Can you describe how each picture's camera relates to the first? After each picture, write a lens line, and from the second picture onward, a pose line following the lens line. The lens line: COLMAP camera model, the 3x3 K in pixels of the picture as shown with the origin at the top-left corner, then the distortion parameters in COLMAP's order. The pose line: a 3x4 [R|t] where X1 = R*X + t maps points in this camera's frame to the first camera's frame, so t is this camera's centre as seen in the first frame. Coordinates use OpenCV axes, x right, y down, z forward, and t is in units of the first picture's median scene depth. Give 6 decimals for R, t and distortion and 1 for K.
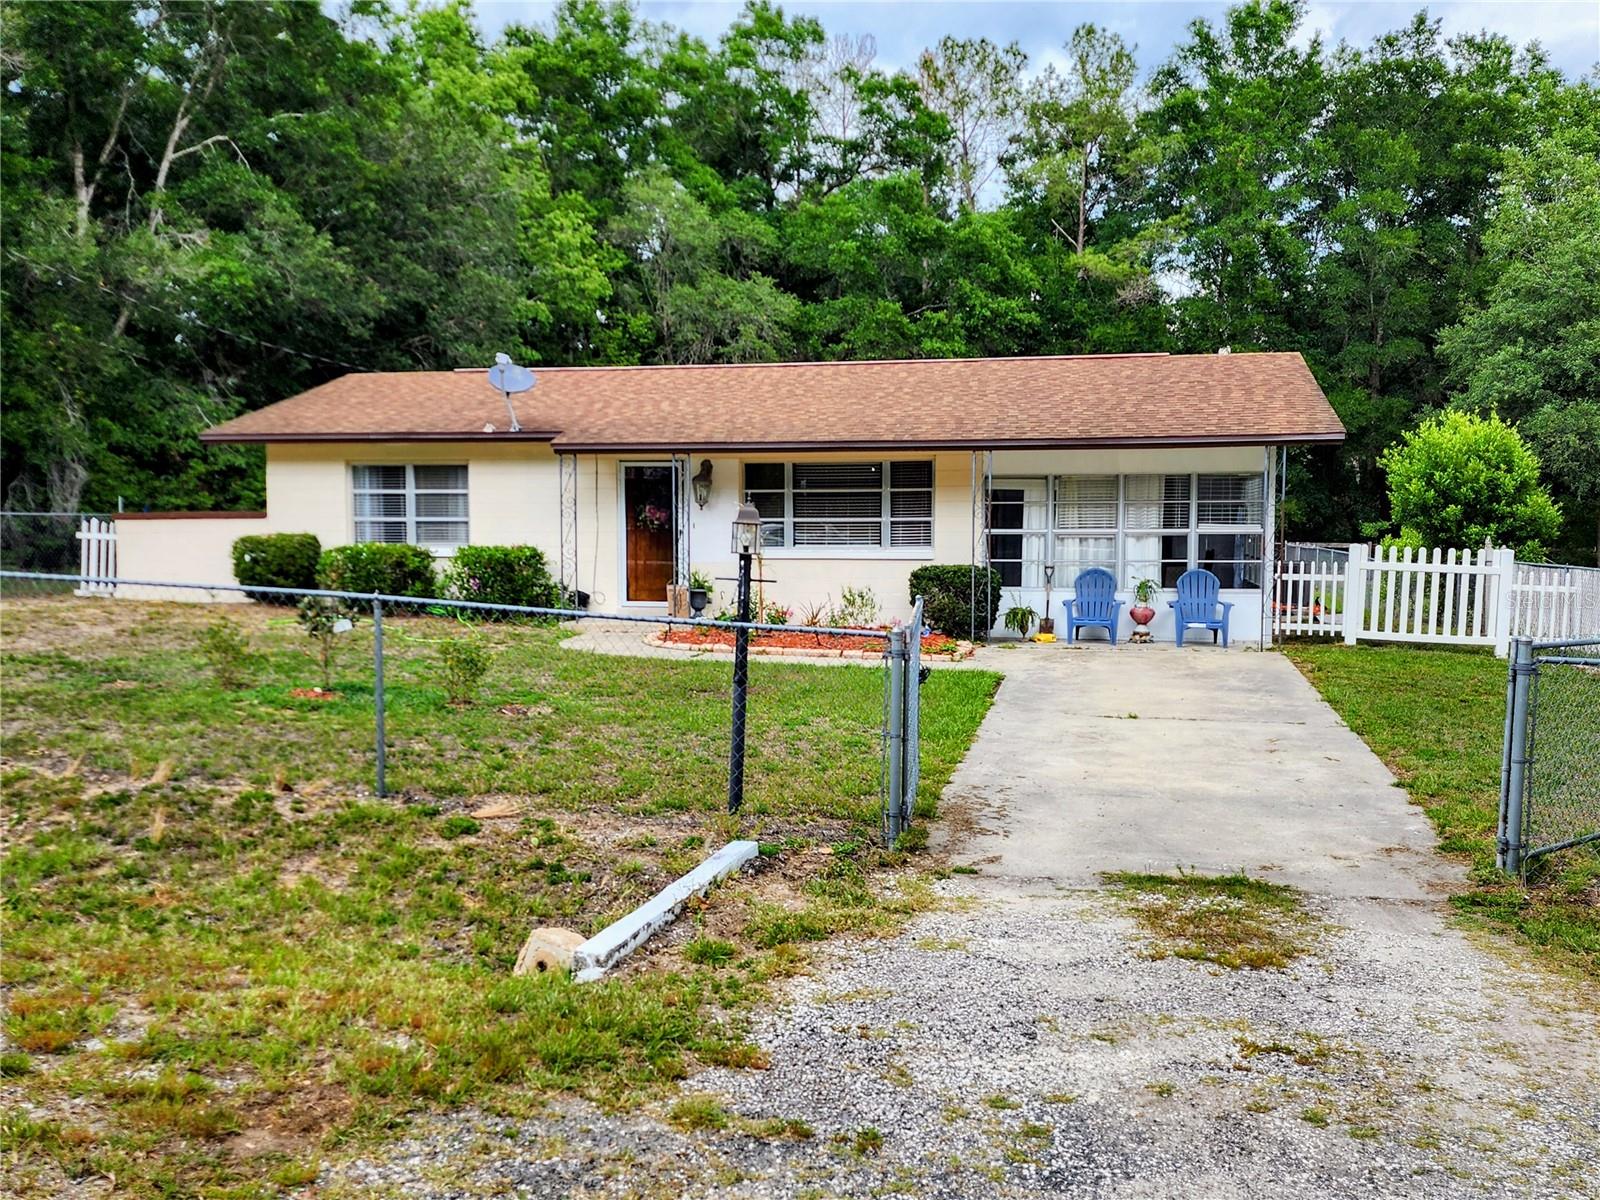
lens RADIAL K [[1635.9, 0, 800.0], [0, 1635.9, 600.0], [0, 0, 1]] dist [0.070022, 0.004802]
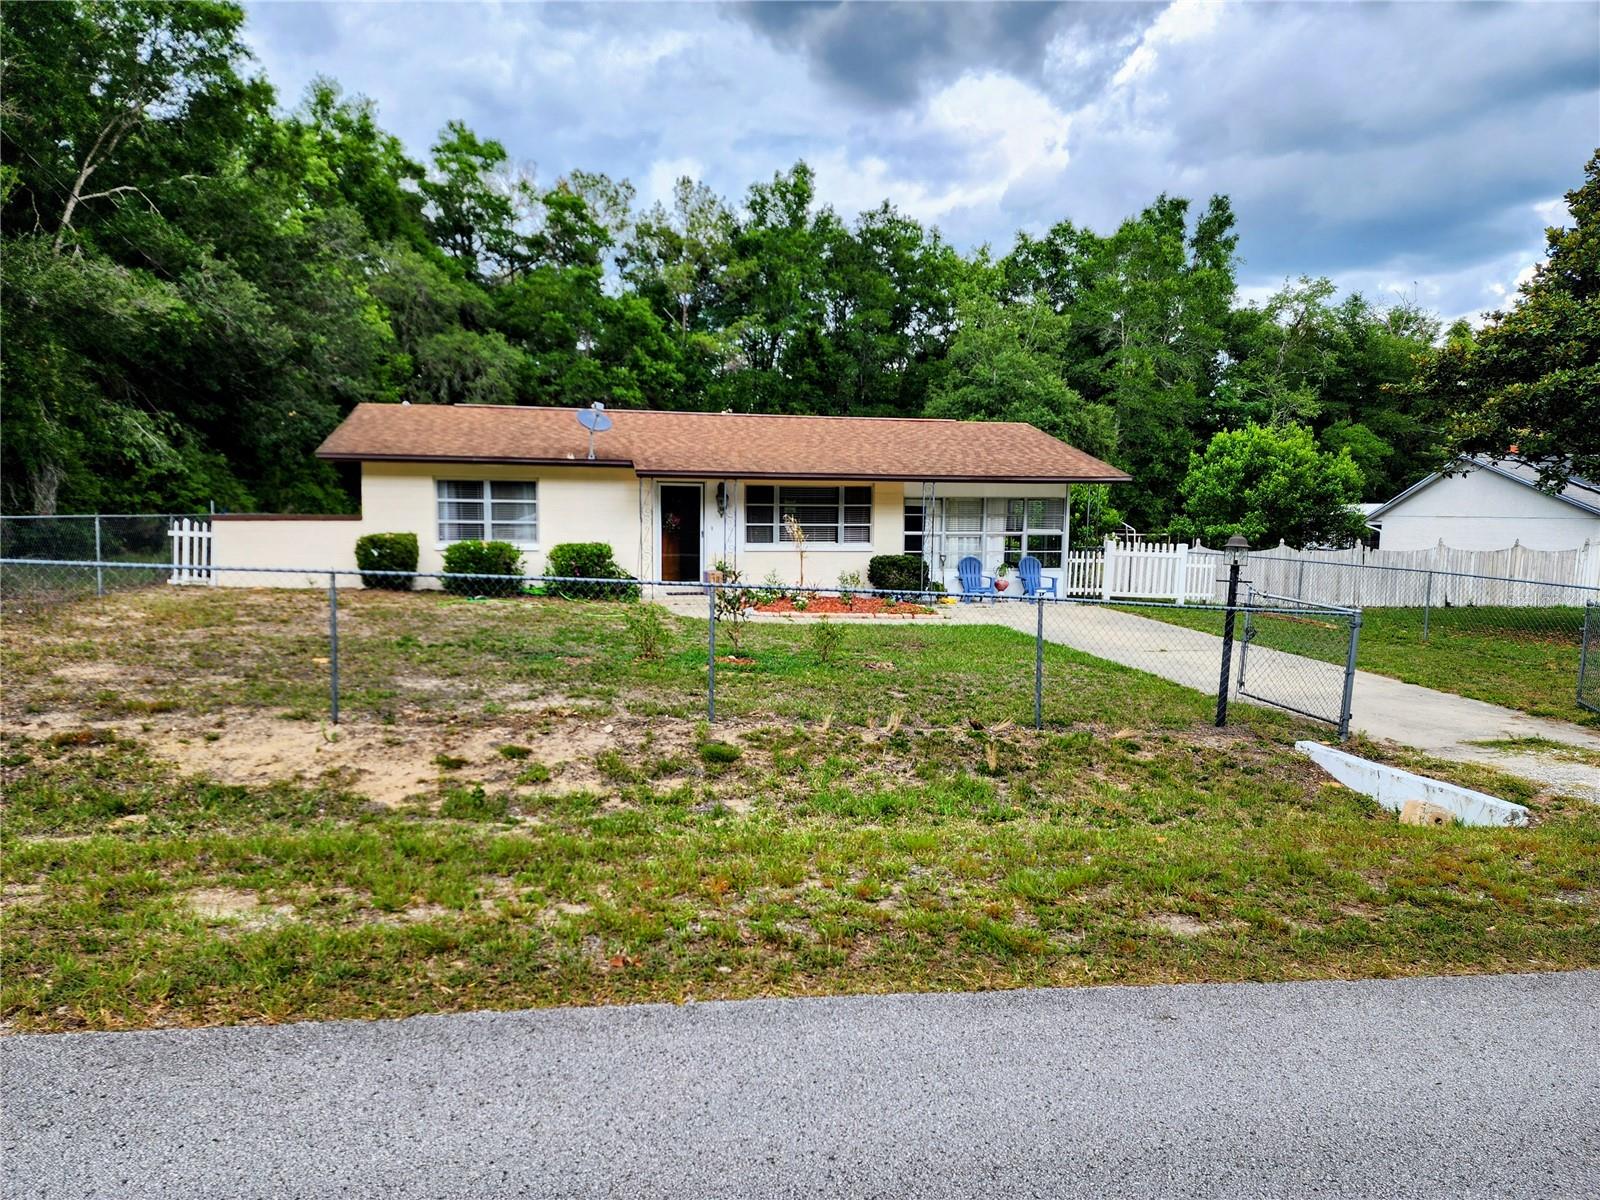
lens RADIAL K [[1128.8, 0, 800.0], [0, 1128.8, 600.0], [0, 0, 1]] dist [0.044965, -0.003804]
pose [[0.900259, -0.026396, 0.434553, -0.423924], [0.010327, 0.999174, 0.039297, -0.020564], [-0.435232, -0.030890, 0.899788, 0.073094]]
